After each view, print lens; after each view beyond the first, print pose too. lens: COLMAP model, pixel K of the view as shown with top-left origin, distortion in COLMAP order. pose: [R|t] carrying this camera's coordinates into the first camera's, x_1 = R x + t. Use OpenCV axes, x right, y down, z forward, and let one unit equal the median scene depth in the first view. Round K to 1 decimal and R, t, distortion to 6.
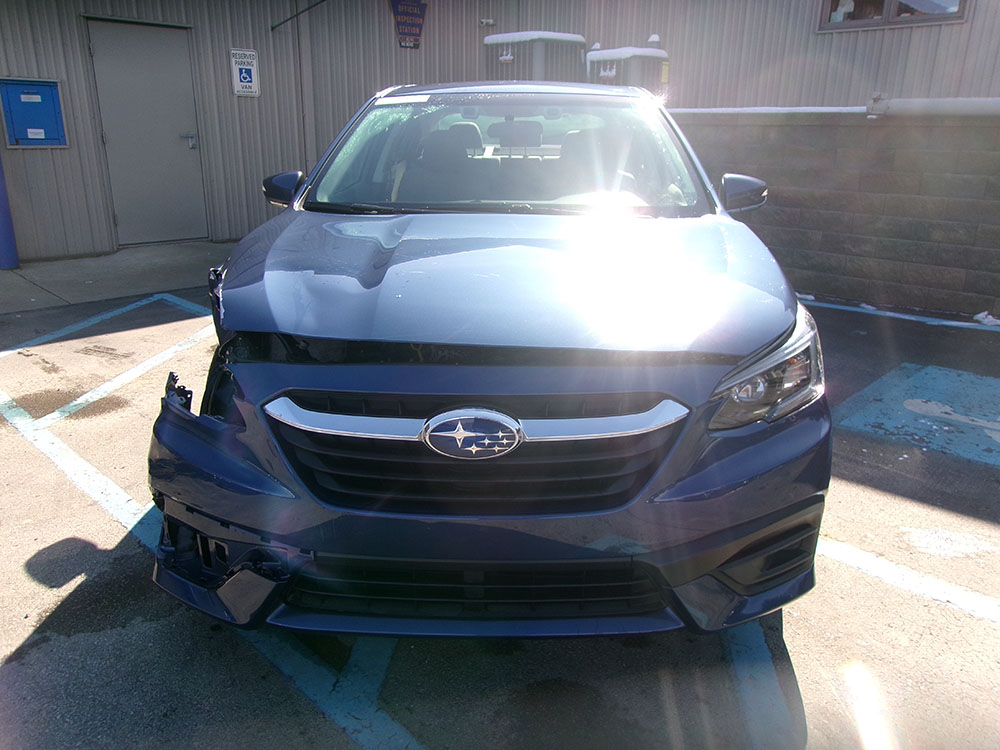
lens RADIAL K [[770.7, 0, 499.6], [0, 770.7, 371.6], [0, 0, 1]] dist [-0.017320, 0.032868]
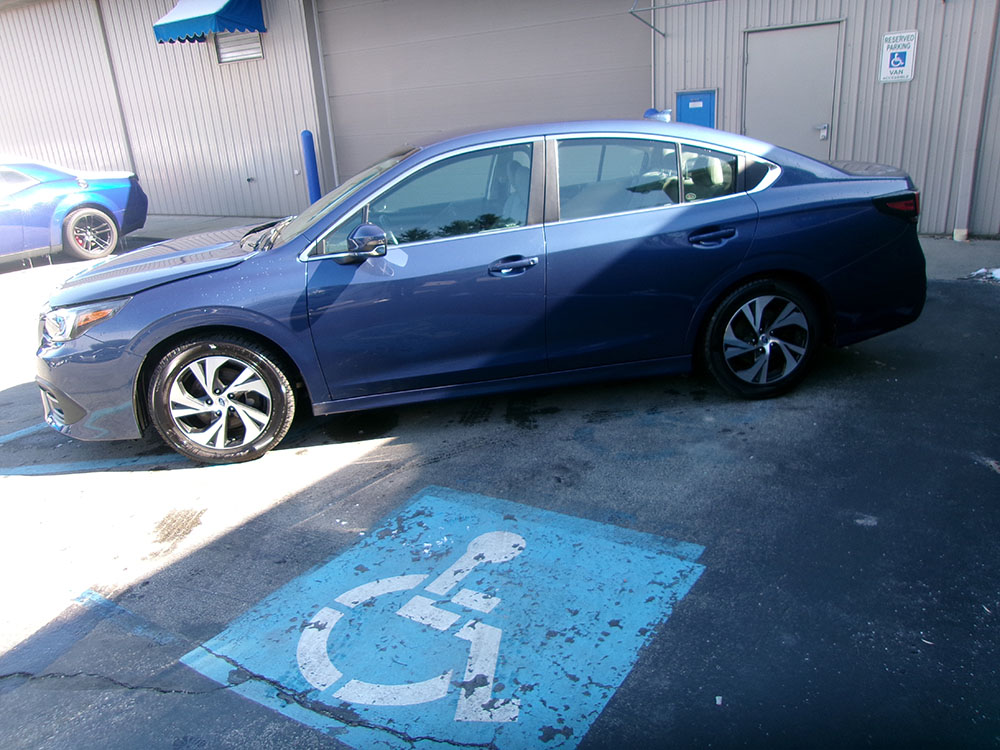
lens RADIAL K [[770.7, 0, 494.0], [0, 770.7, 379.5], [0, 0, 1]] dist [-0.017320, 0.032868]
pose [[0.198700, 0.300034, -0.933005, 0.654503], [-0.232538, 0.939235, 0.252514, -0.163311], [0.952074, 0.166785, 0.256395, 0.410242]]
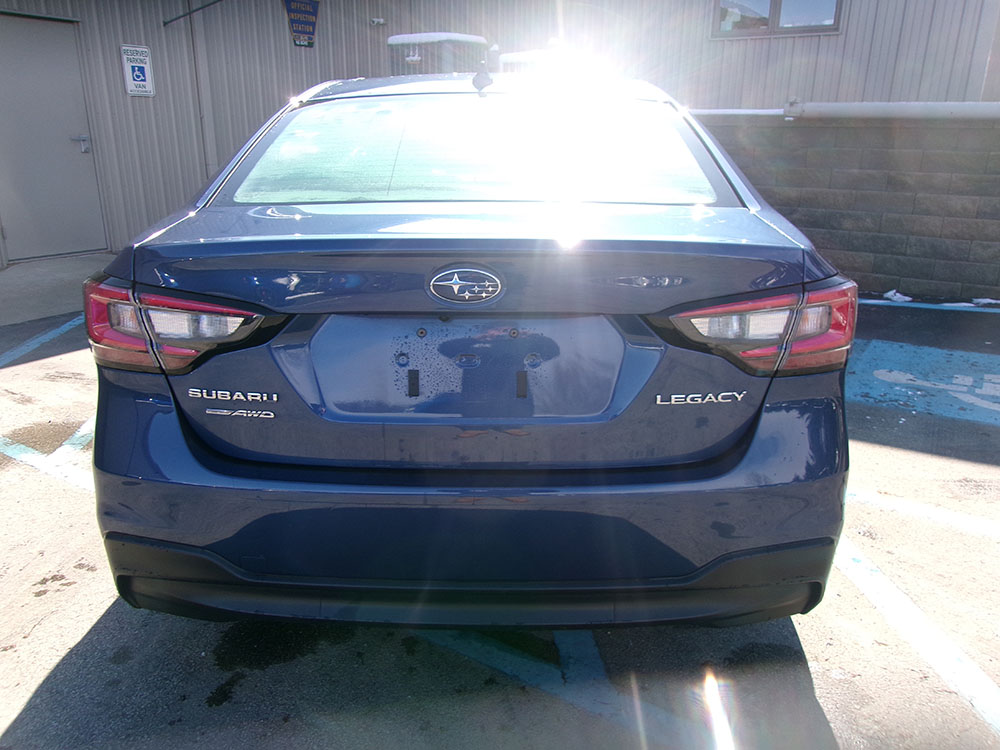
lens RADIAL K [[770.7, 0, 497.5], [0, 770.7, 370.9], [0, 0, 1]] dist [-0.017320, 0.032868]
pose [[0.978563, -0.066067, 0.195064, -0.127051], [0.065581, 0.997807, 0.008955, -0.005274], [-0.195228, 0.004029, 0.980750, -0.000563]]
